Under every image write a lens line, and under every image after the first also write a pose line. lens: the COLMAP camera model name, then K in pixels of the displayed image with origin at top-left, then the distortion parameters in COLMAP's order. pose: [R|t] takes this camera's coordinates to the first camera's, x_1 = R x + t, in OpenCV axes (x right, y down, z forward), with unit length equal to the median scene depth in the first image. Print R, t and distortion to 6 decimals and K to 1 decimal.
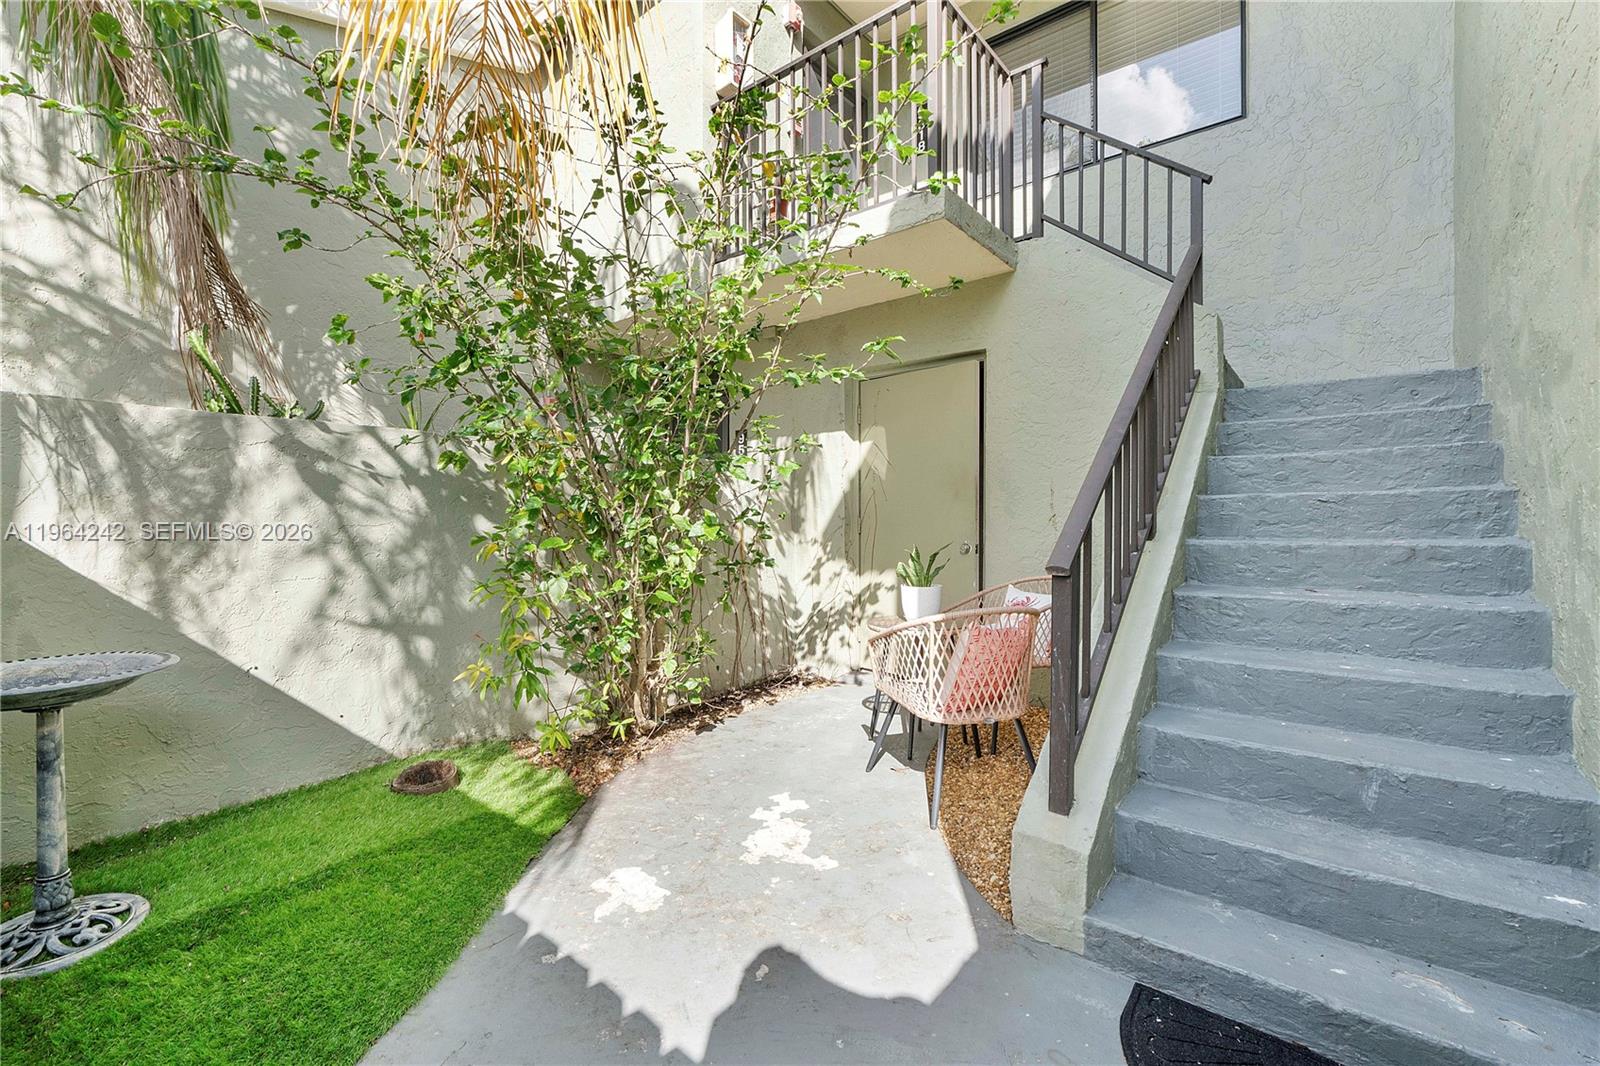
lens RADIAL K [[686.8, 0, 800.0], [0, 686.8, 514.2], [0, 0, 1]] dist [-0.002182, -0.000163]
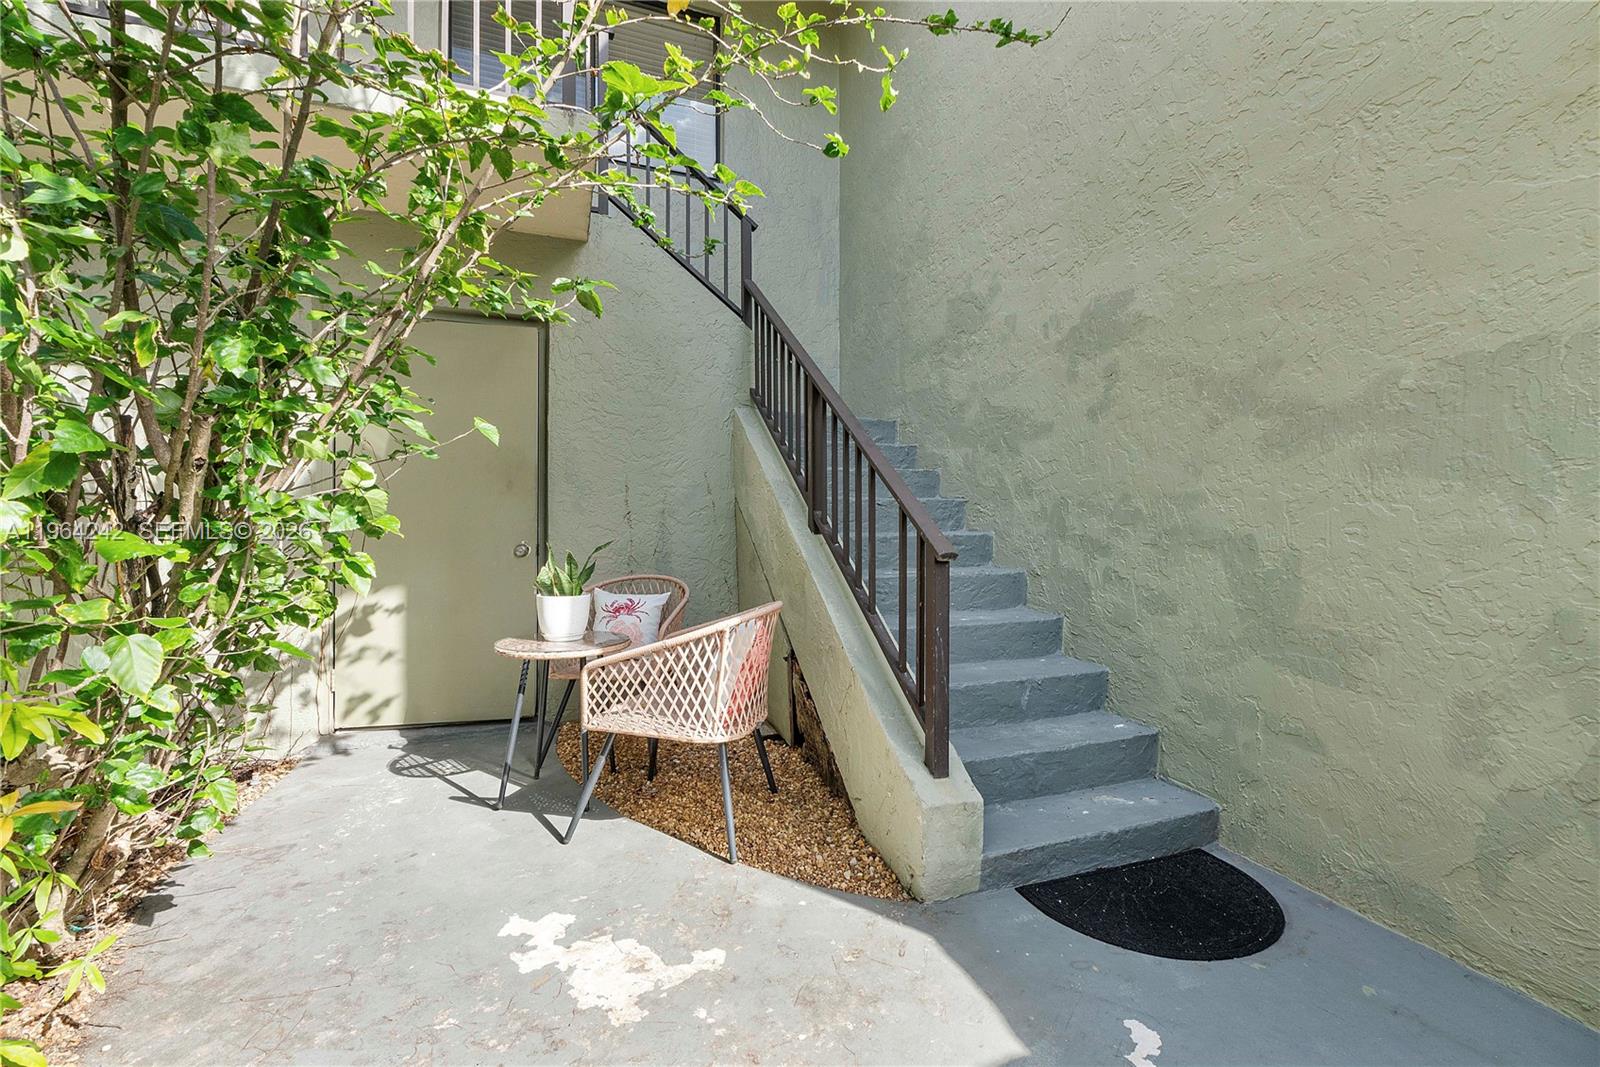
lens RADIAL K [[681.0, 0, 805.6], [0, 681.0, 530.5], [0, 0, 1]] dist [-0.005721, -0.000411]
pose [[0.506906, 0.001813, 0.861999, -0.368143], [-0.009097, 0.999953, 0.003246, 0.023539], [-0.861953, -0.009487, 0.506899, 0.356436]]
